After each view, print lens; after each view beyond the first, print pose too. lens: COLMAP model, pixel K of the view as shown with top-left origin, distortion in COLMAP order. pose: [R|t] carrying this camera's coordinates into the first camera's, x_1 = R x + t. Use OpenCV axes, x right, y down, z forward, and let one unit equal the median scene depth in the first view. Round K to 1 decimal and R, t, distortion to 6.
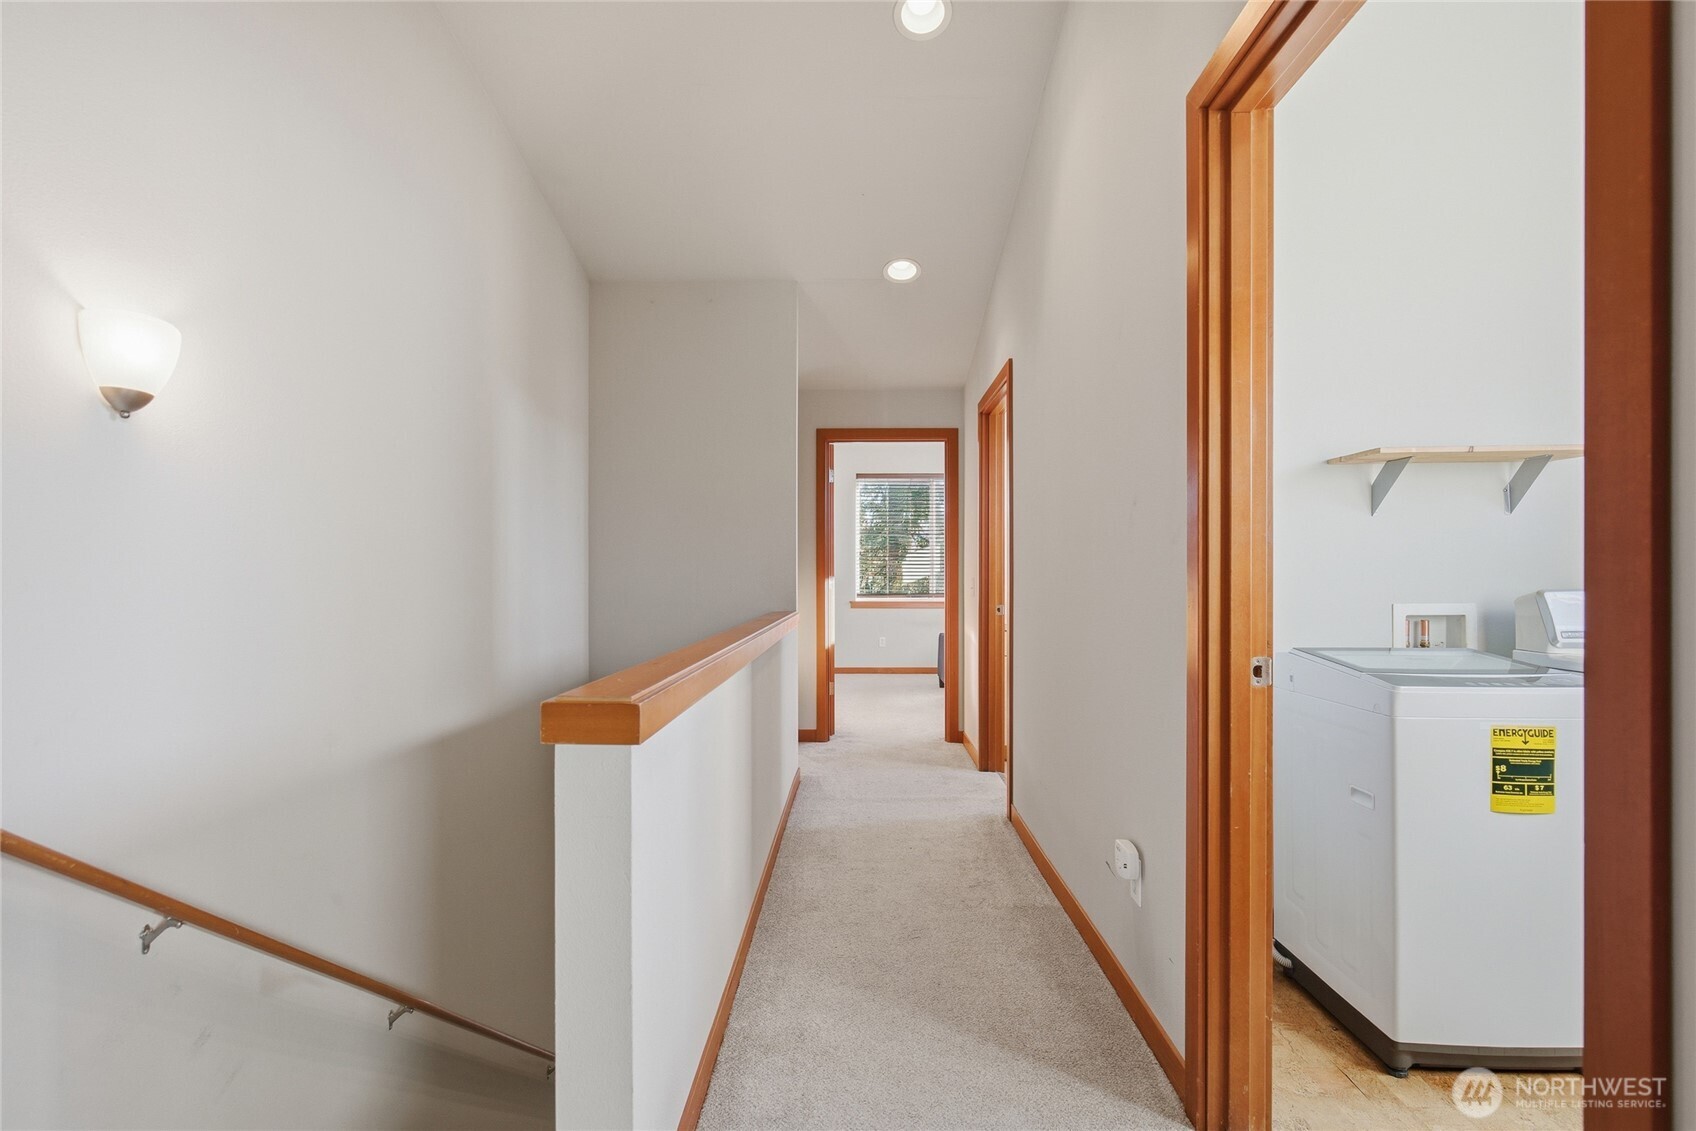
lens RADIAL K [[777.6, 0, 847.1], [0, 777.6, 570.3], [0, 0, 1]] dist [-0.002203, 0.000060]
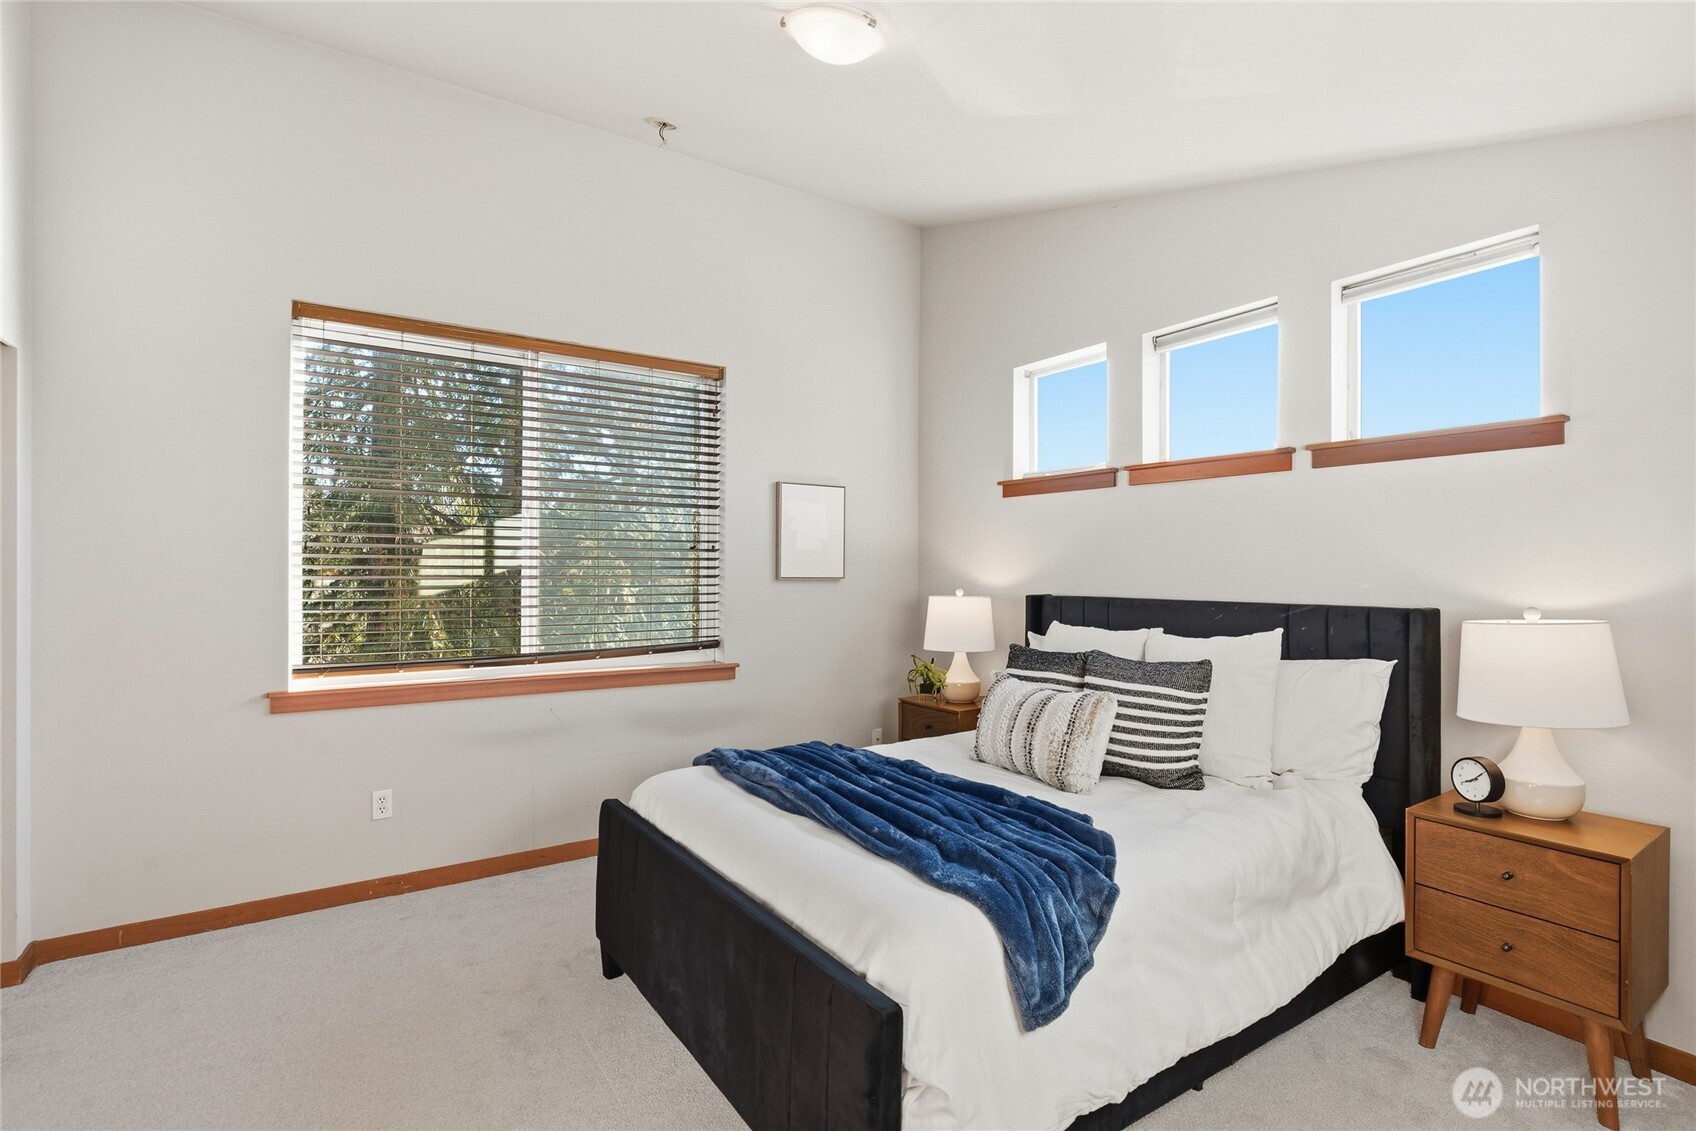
lens RADIAL K [[809.7, 0, 851.6], [0, 809.7, 566.5], [0, 0, 1]] dist [-0.014771, 0.001666]
pose [[0.816338, 0.000403, 0.577574, 0.007080], [-0.002446, 0.999993, 0.002760, -0.012733], [-0.577569, -0.003665, 0.816333, 0.474519]]
